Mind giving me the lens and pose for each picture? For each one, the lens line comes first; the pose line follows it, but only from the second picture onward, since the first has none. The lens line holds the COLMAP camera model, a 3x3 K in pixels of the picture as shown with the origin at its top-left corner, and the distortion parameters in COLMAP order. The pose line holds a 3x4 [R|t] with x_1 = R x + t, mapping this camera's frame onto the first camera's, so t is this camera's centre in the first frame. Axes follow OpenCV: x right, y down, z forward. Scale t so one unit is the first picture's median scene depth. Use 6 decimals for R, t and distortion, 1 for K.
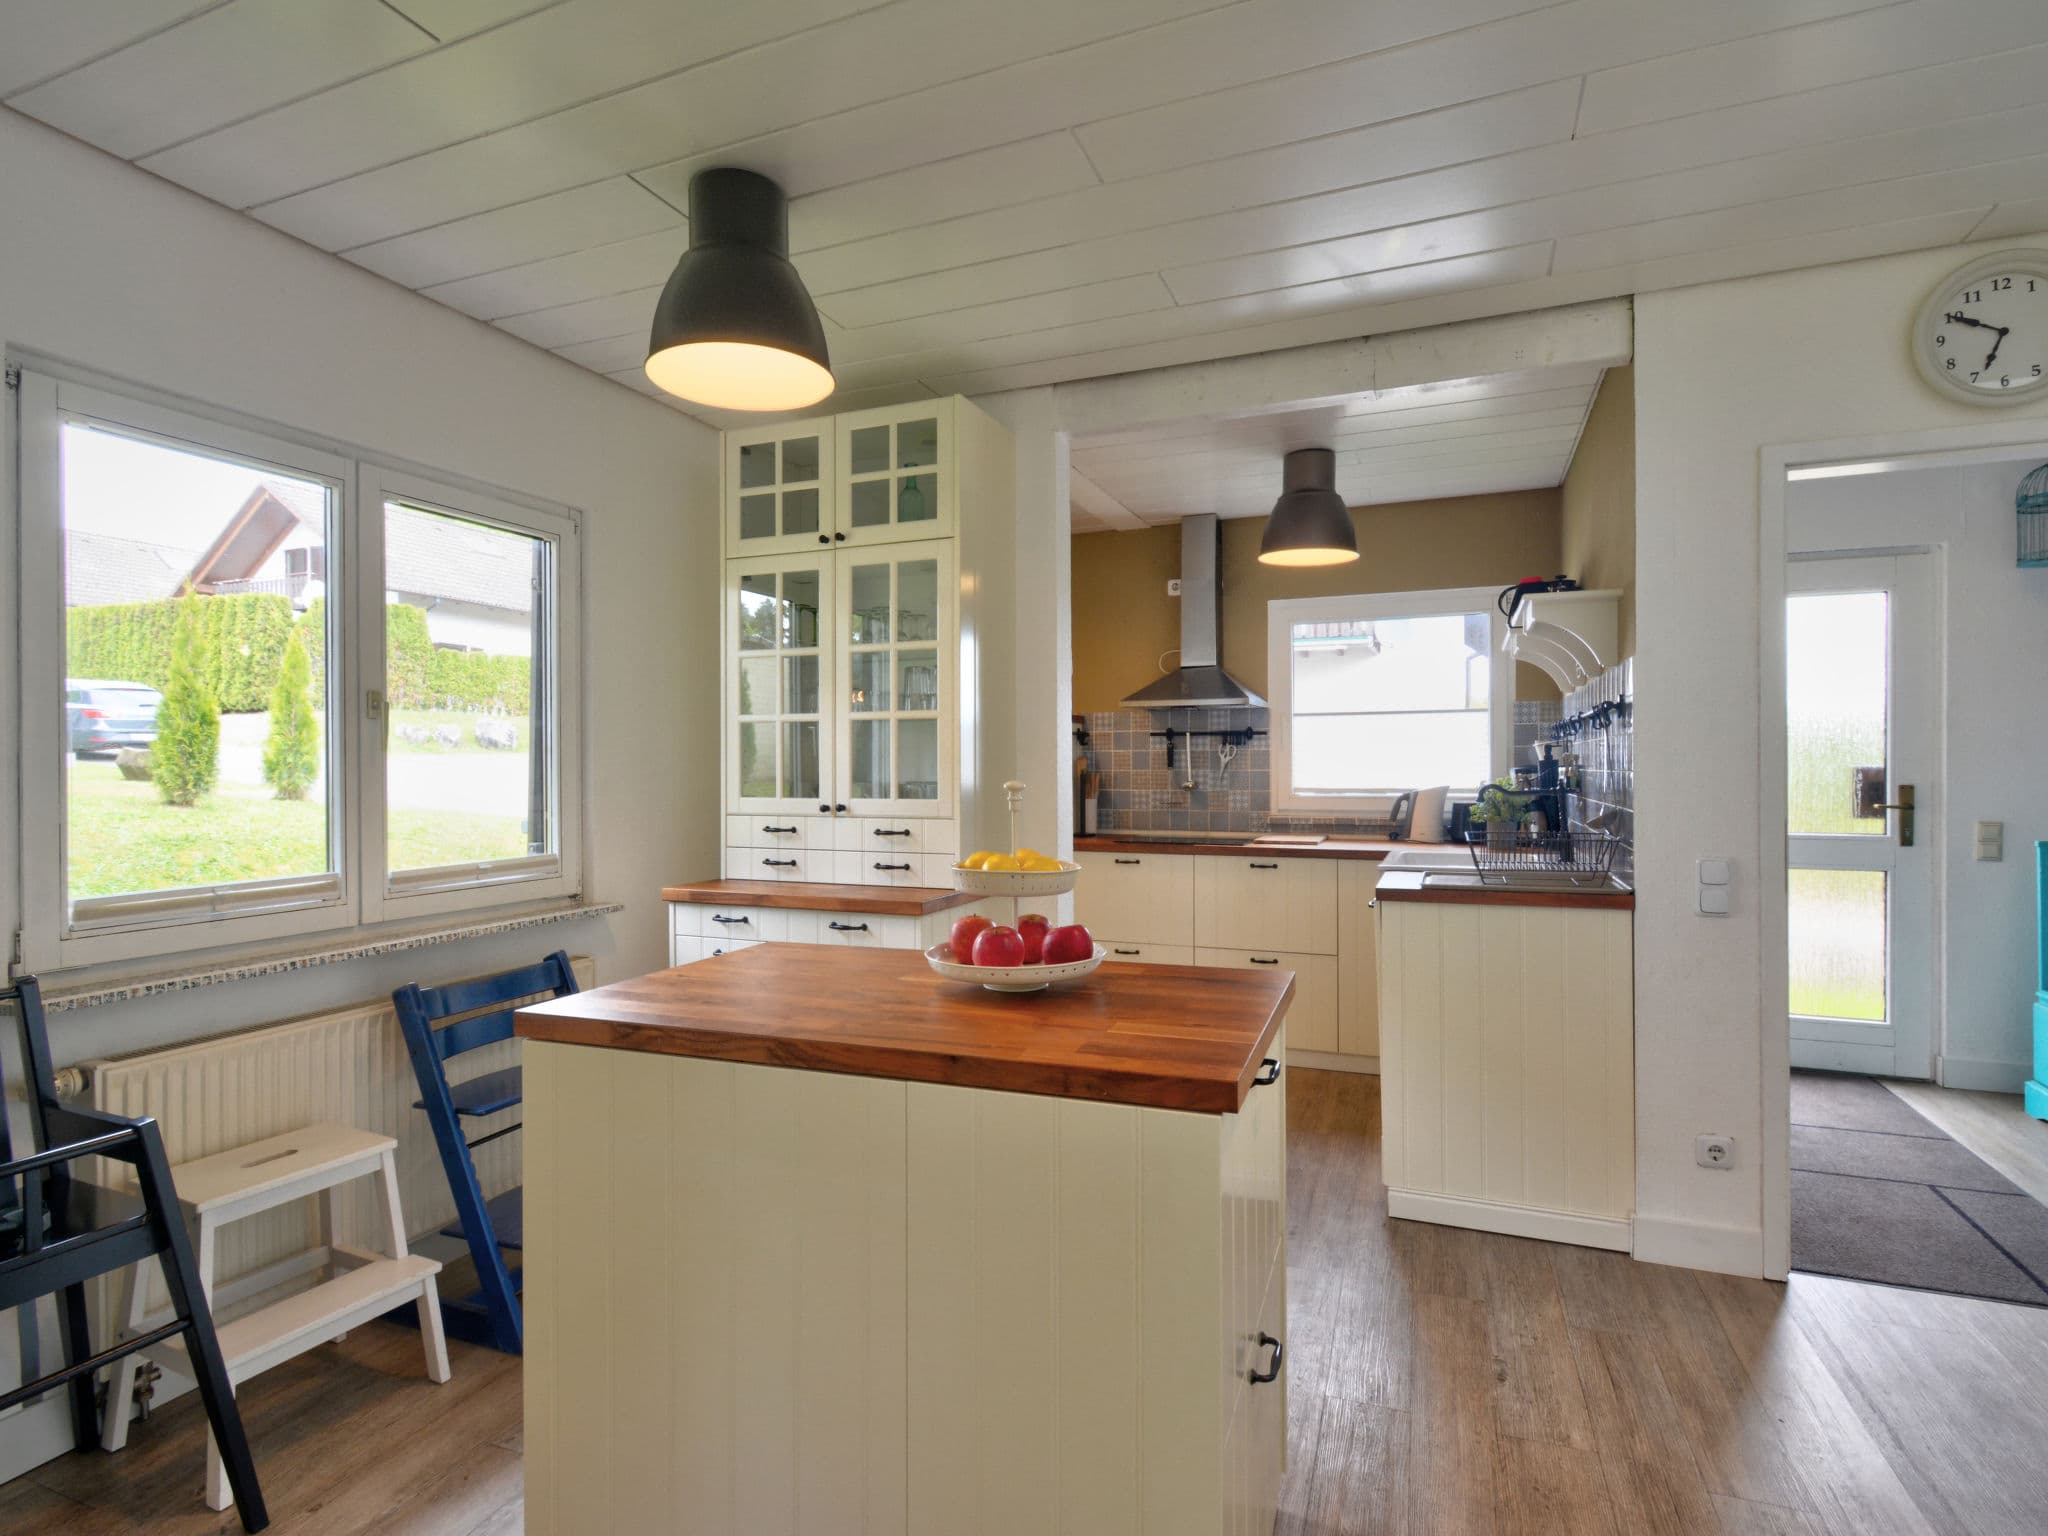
lens RADIAL K [[1029.3, 0, 1037.1], [0, 1029.3, 765.6], [0, 0, 1]] dist [0.003845, -0.002772]
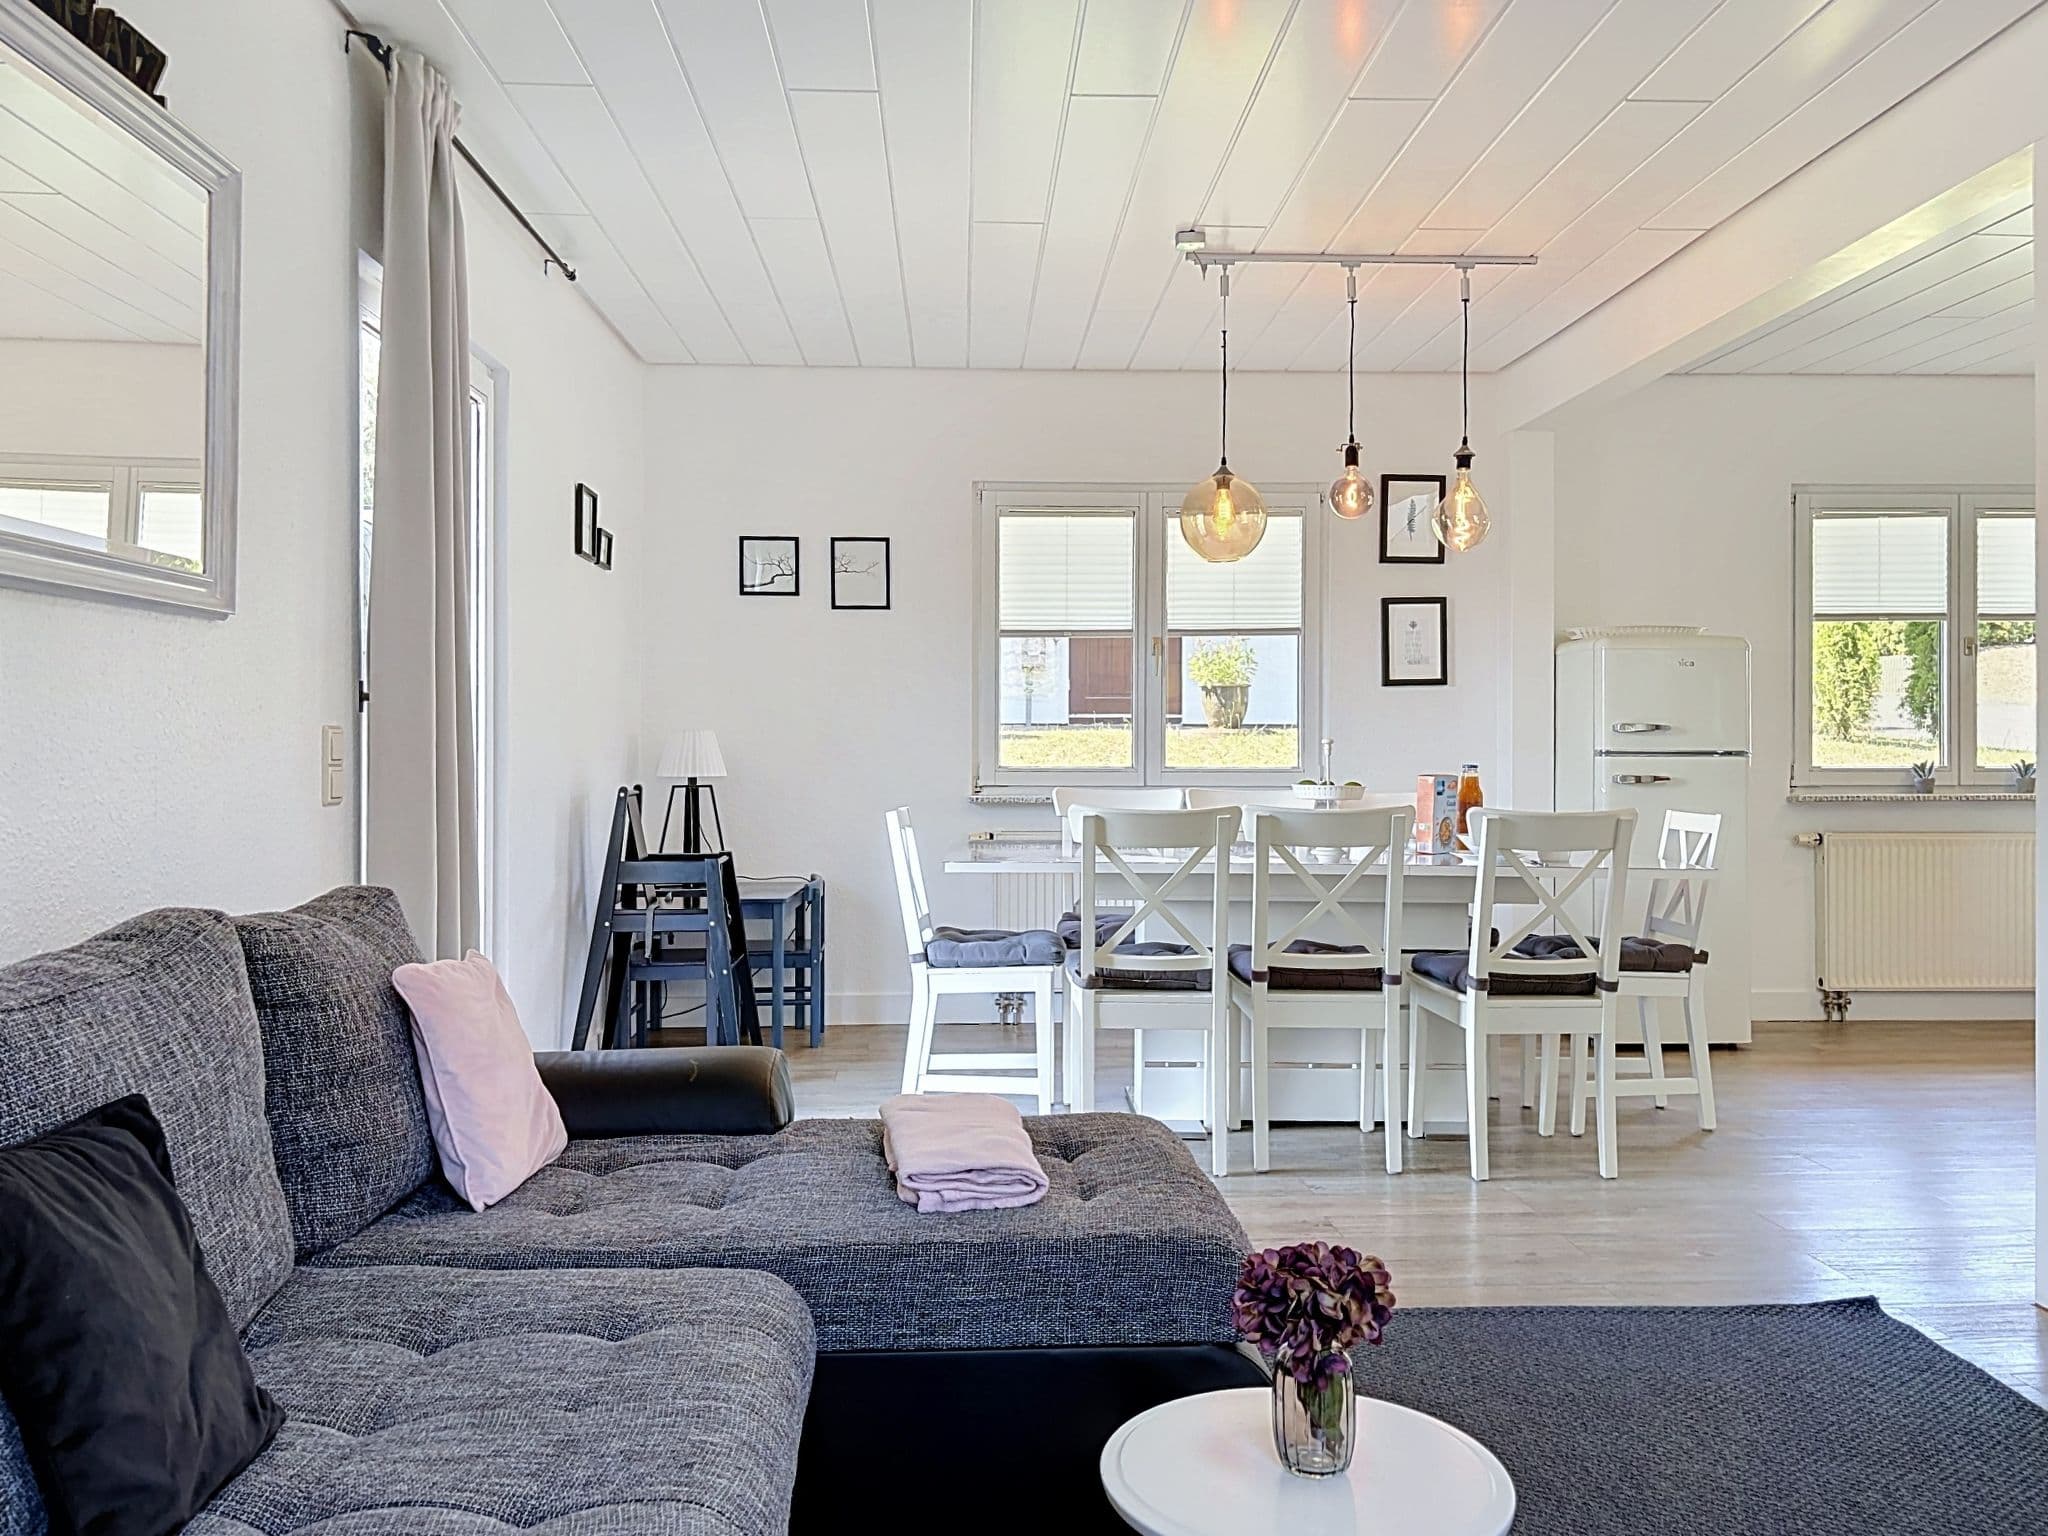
lens RADIAL K [[1604.3, 0, 1032.4], [0, 1604.3, 731.8], [0, 0, 1]] dist [0.046556, -0.052339]
pose [[0.407513, 0.003706, -0.913192, 0.843498], [-0.001004, 0.999993, 0.003611, 0.052166], [0.913199, -0.000554, 0.407514, -1.070493]]
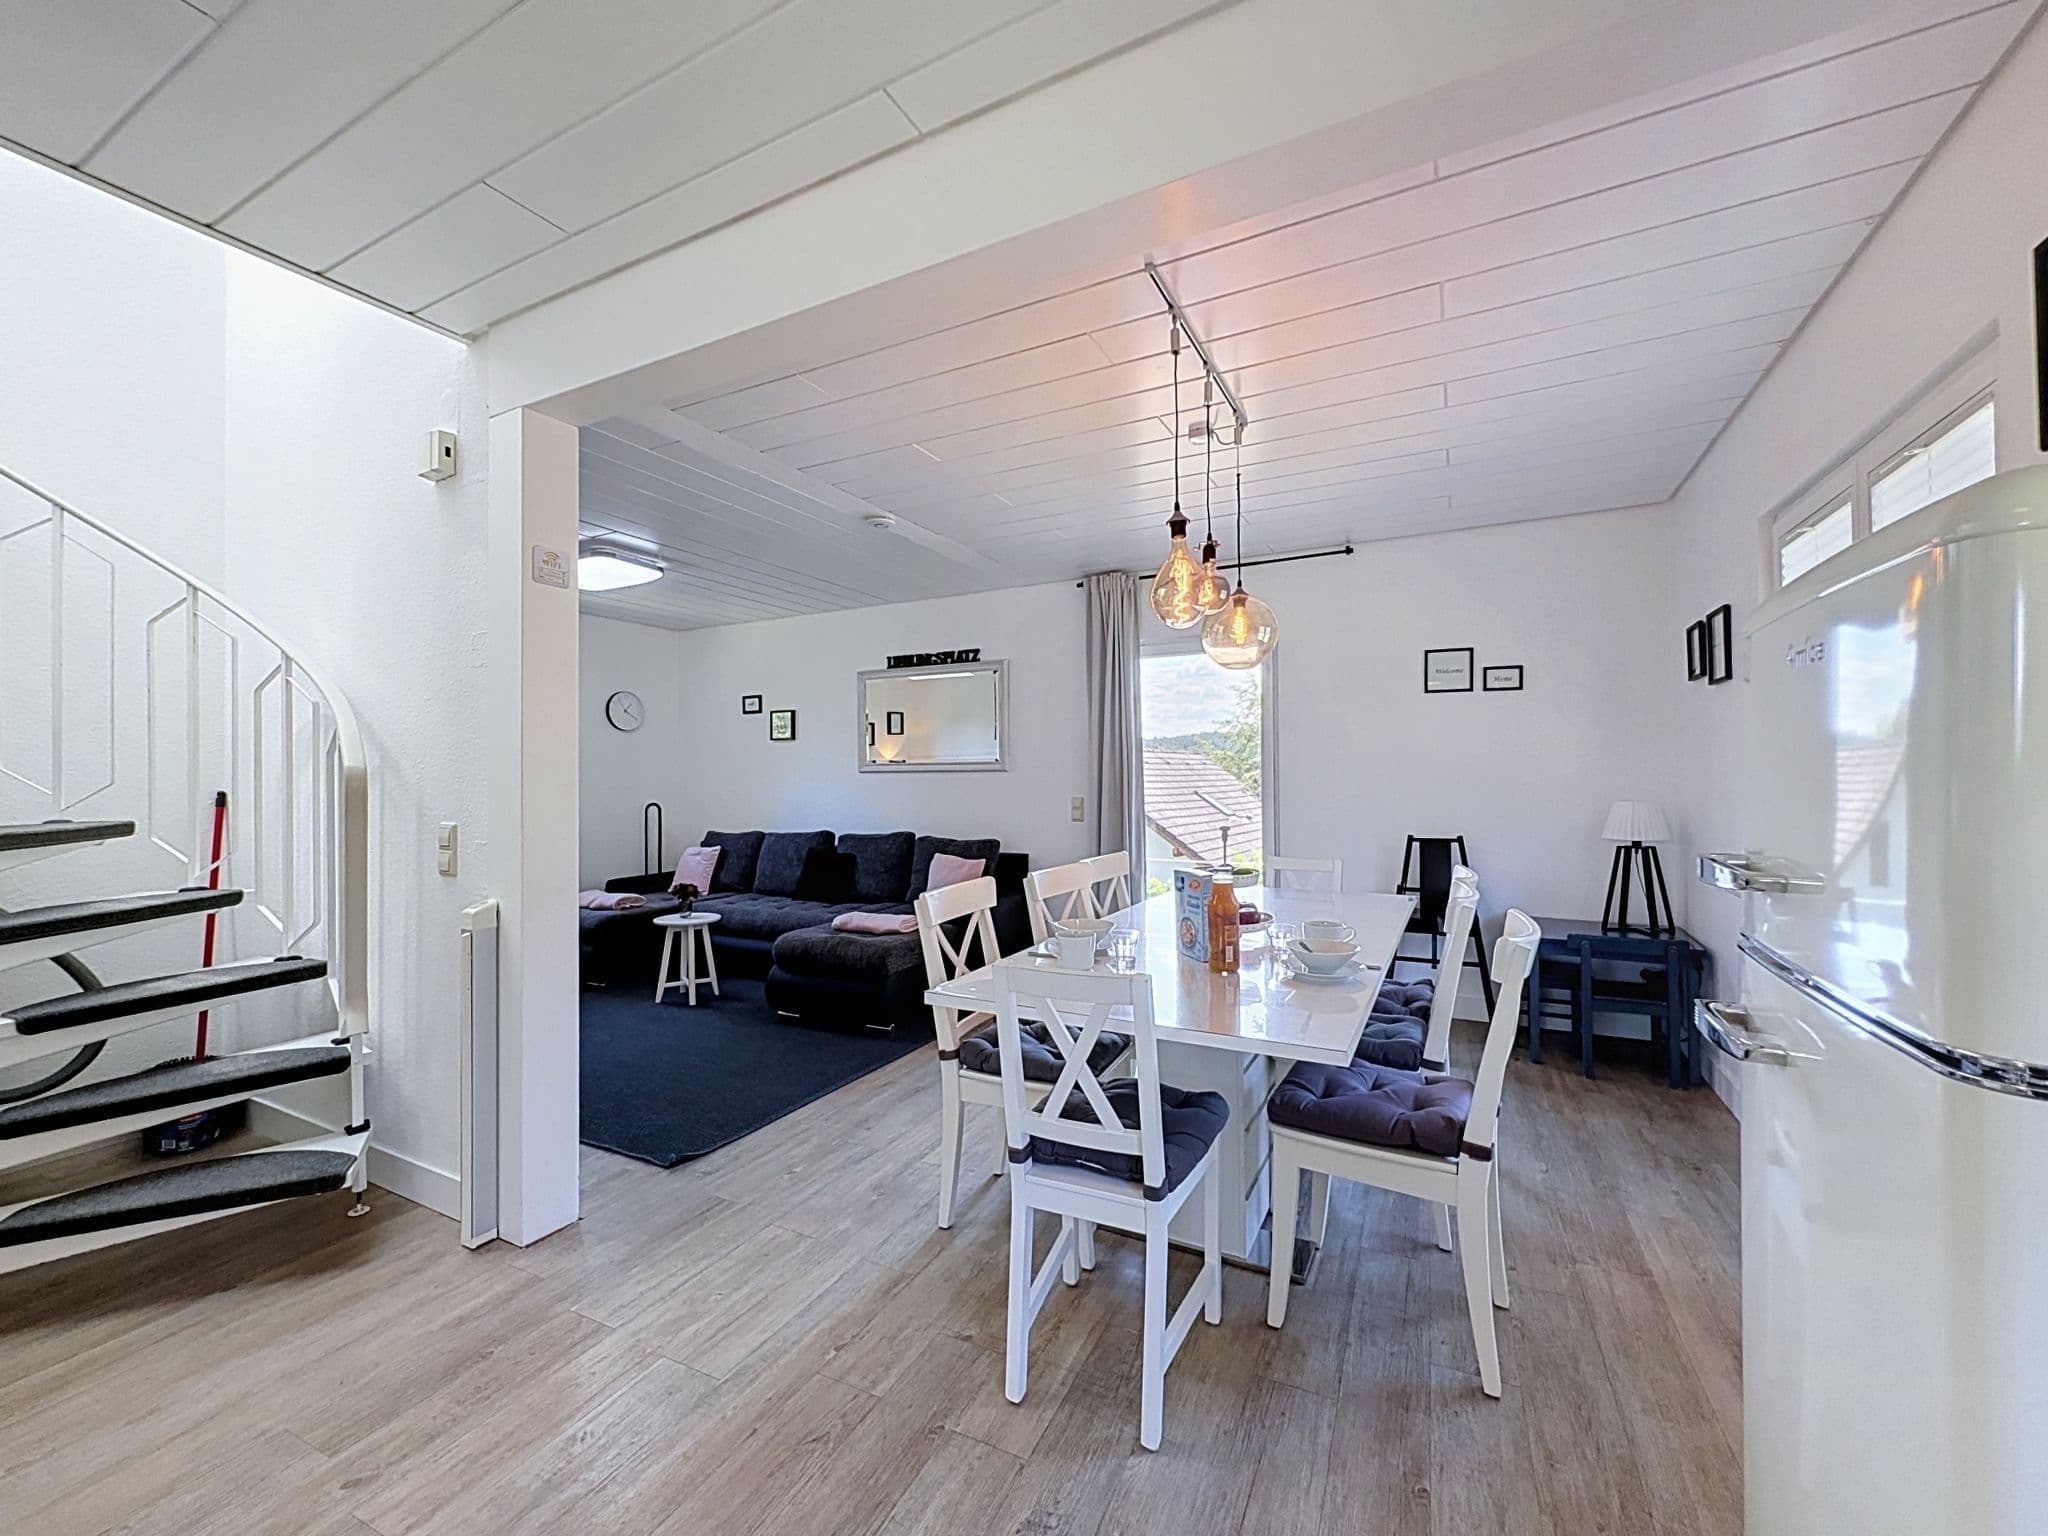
lens RADIAL K [[839.9, 0, 1023.6], [0, 839.9, 757.6], [0, 0, 1]] dist [0.002306, -0.000043]
pose [[-0.994462, 0.013906, 0.104171, -0.298323], [0.011362, 0.999624, -0.024970, 0.016282], [-0.104479, -0.023648, -0.994246, 0.610611]]
